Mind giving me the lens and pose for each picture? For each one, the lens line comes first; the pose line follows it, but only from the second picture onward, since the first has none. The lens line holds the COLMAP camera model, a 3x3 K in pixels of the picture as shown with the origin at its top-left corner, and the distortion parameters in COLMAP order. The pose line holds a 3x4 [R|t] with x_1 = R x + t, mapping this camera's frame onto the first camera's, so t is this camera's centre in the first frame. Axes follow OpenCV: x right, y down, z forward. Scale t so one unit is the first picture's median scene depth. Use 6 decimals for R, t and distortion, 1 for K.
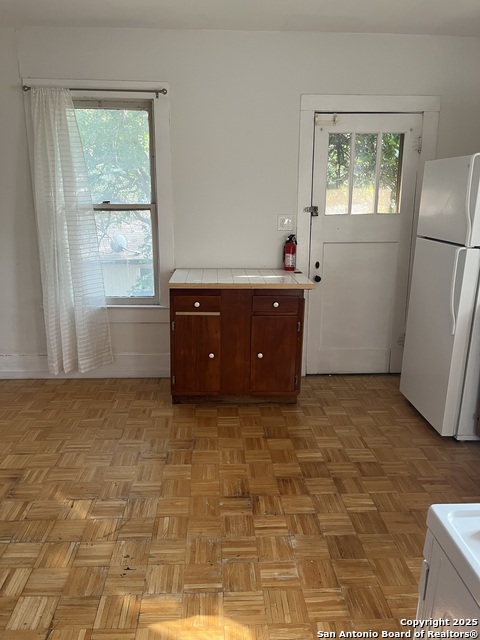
lens RADIAL K [[483.3, 0, 237.9], [0, 483.3, 315.9], [0, 0, 1]] dist [0.051641, -0.061601]
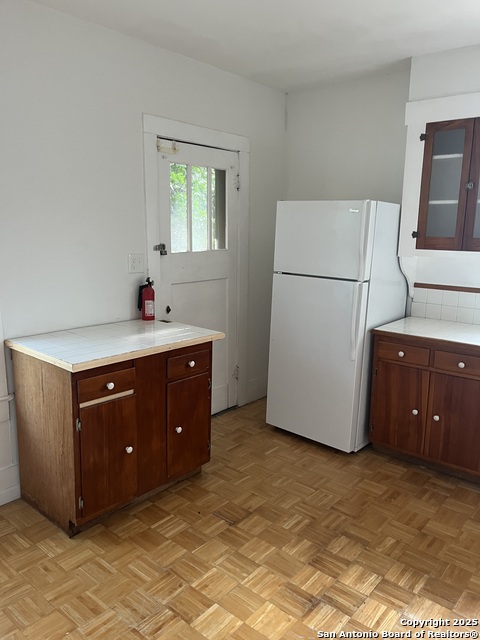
lens RADIAL K [[483.3, 0, 239.6], [0, 483.3, 325.1], [0, 0, 1]] dist [0.051641, -0.061601]
pose [[0.688769, -0.139399, 0.711453, -0.432009], [0.158279, 0.986581, 0.040074, -0.106241], [-0.707492, 0.085006, 0.701590, 0.339458]]
